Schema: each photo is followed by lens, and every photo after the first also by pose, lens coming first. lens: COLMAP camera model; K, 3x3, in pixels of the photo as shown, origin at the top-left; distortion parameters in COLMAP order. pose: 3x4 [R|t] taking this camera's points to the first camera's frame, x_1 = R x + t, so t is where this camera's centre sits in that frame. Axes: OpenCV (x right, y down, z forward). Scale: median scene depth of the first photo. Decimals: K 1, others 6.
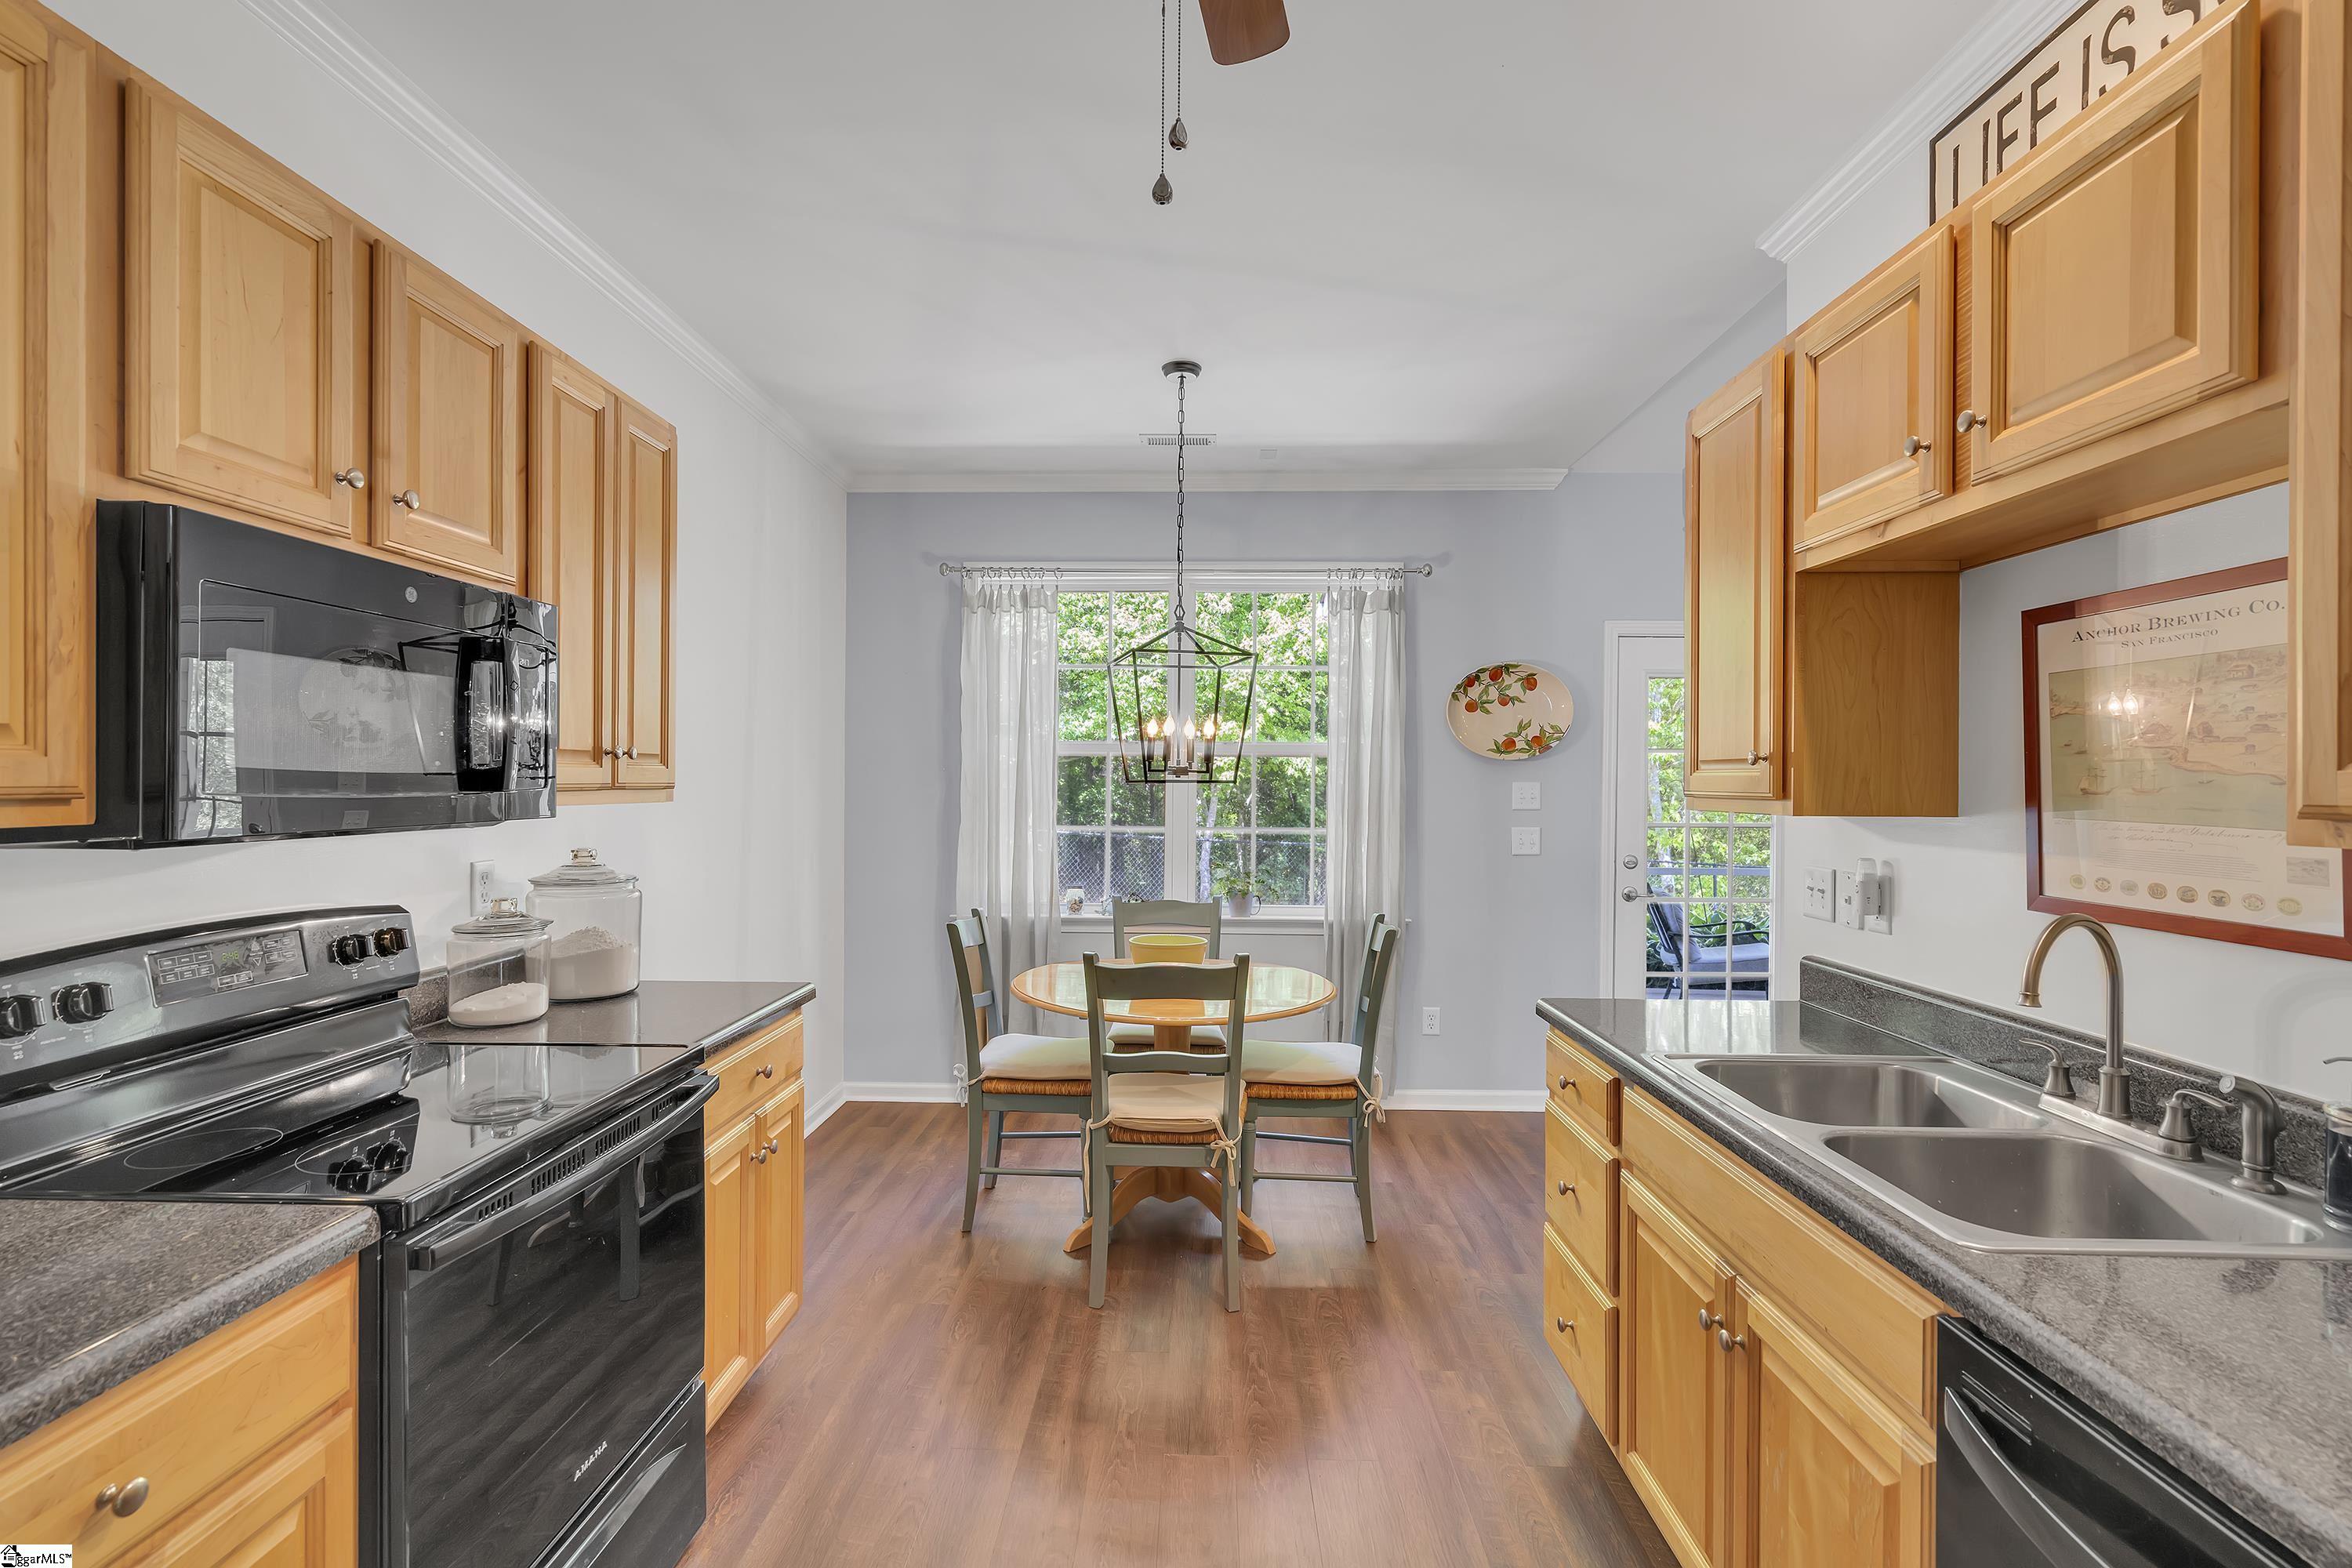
lens RADIAL K [[1074.5, 0, 1168.1], [0, 1074.5, 786.6], [0, 0, 1]] dist [-0.001232, 0.000058]
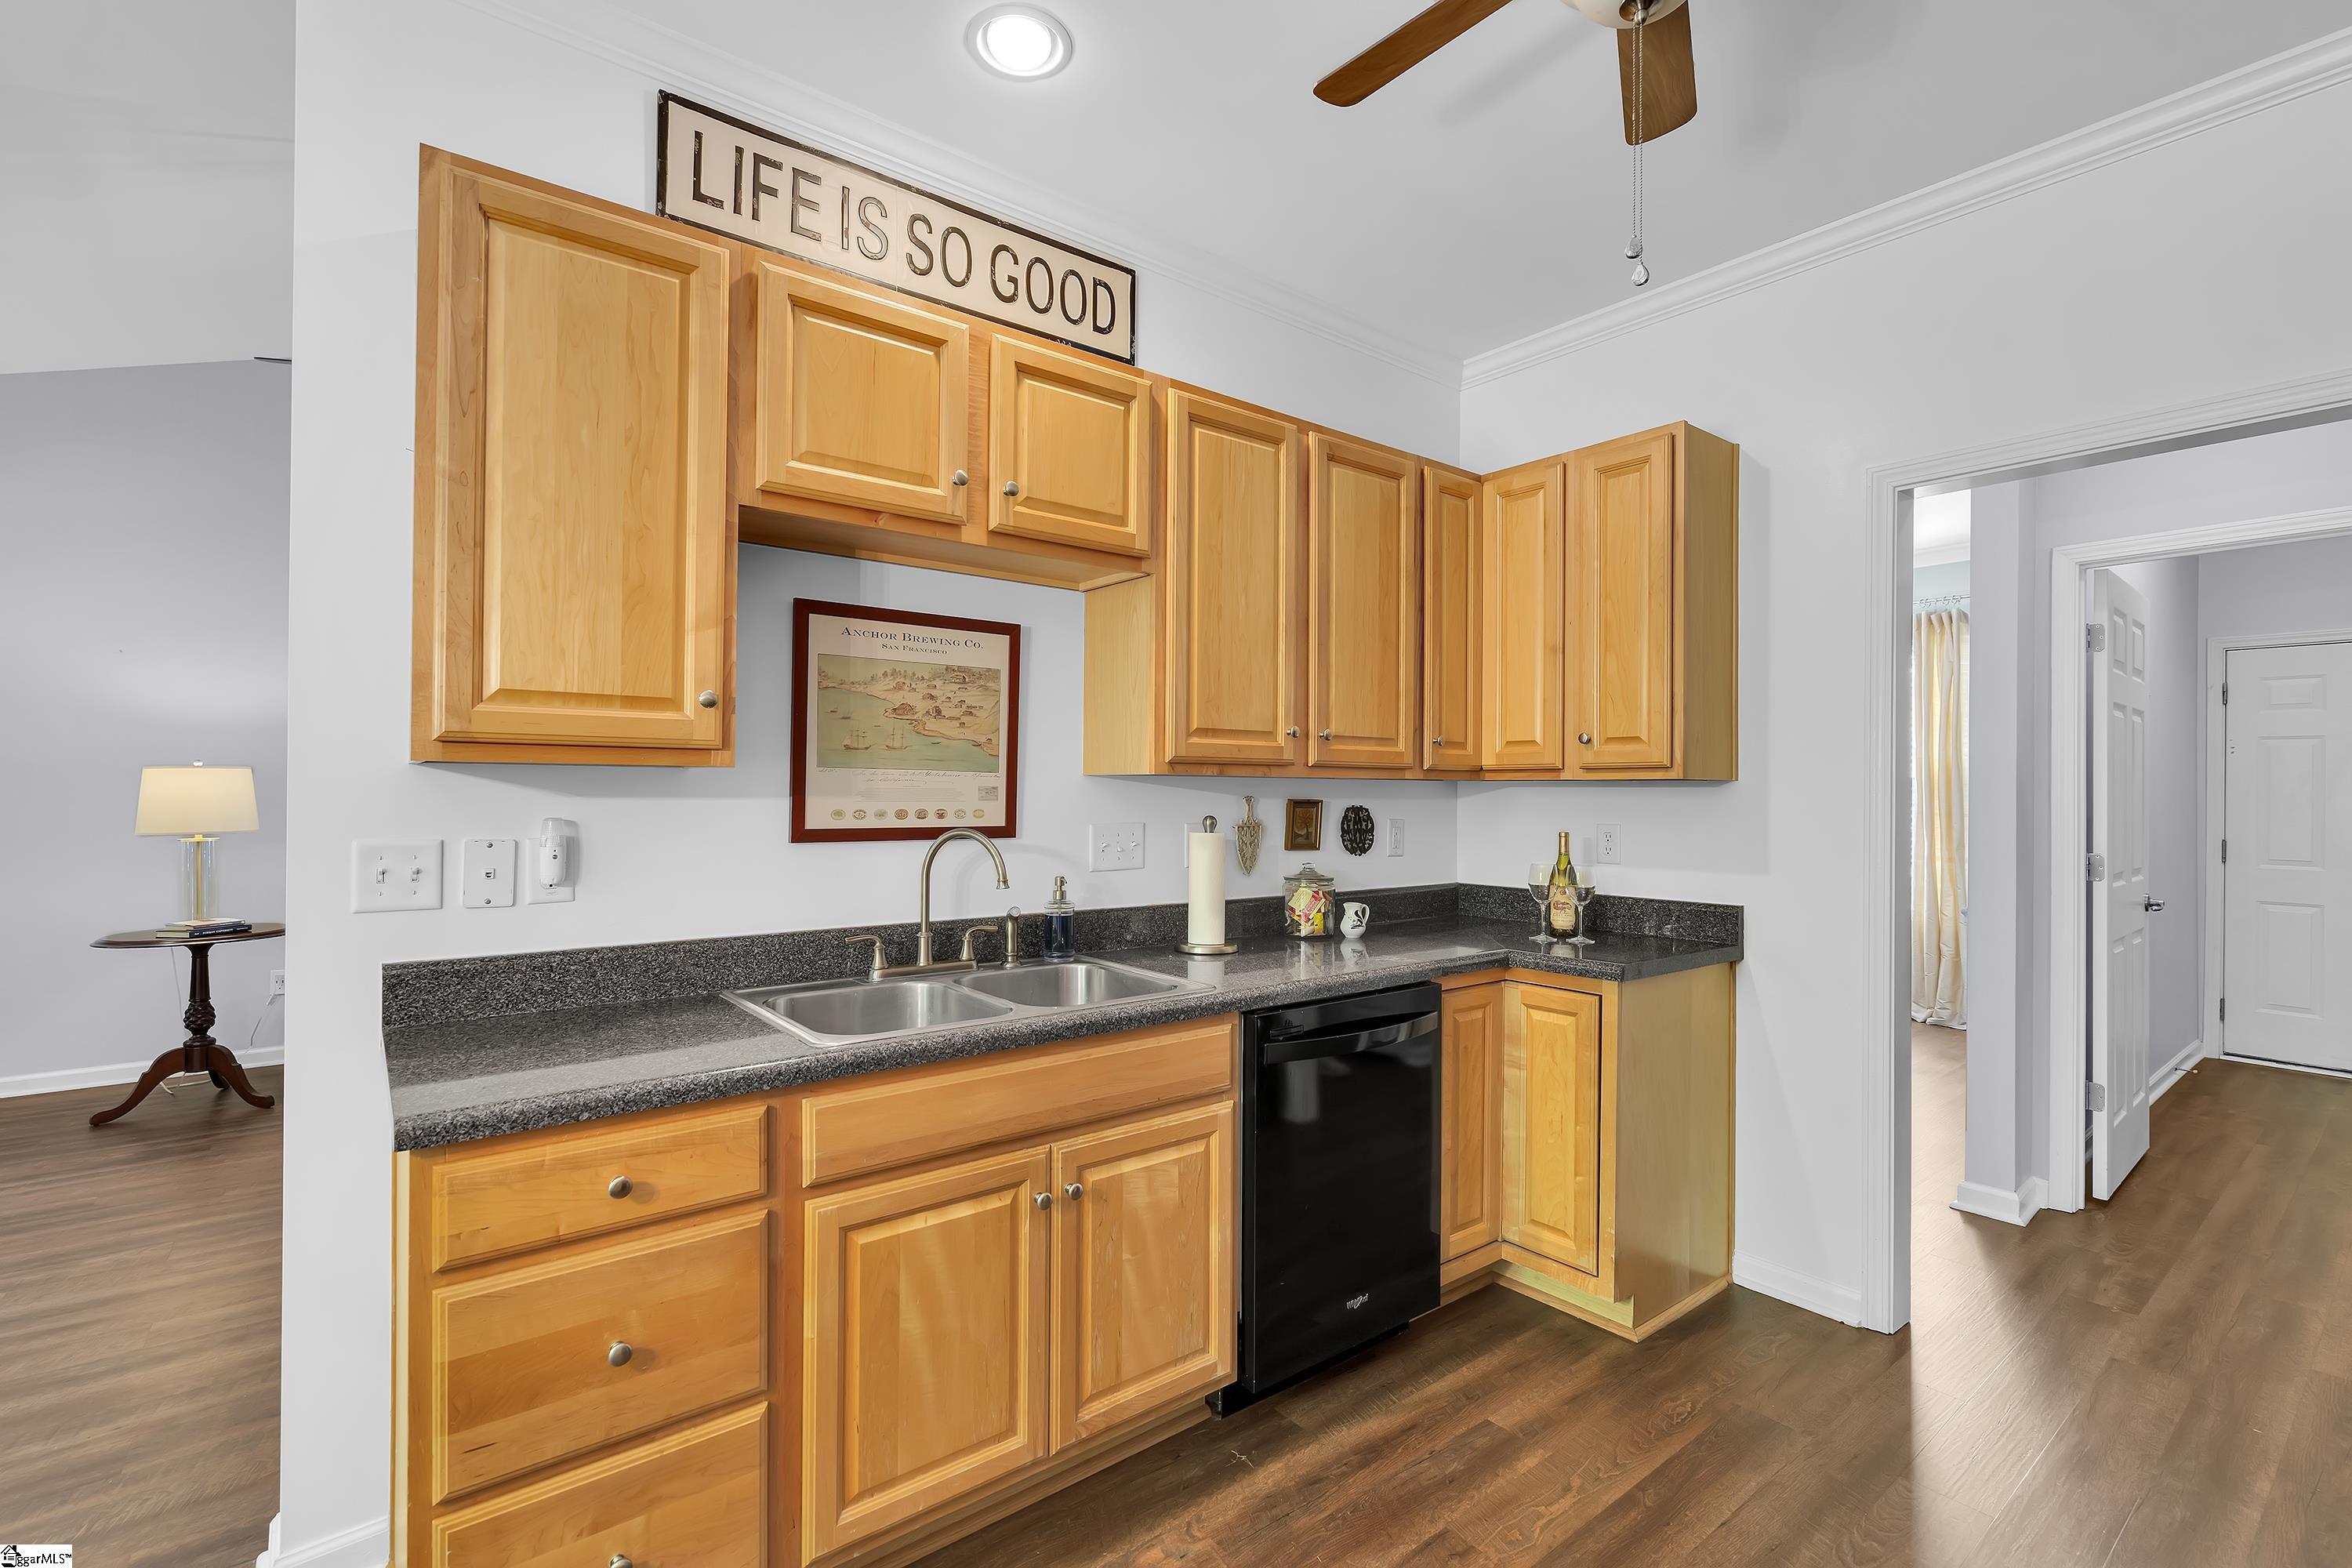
lens RADIAL K [[1048.0, 0, 1172.8], [0, 1048.0, 785.8], [0, 0, 1]] dist [-0.002606, 0.001210]
pose [[-0.644757, -0.007016, 0.764355, -0.407278], [-0.008040, 0.999965, 0.002397, 0.045580], [-0.764345, -0.004600, -0.644791, 1.493342]]
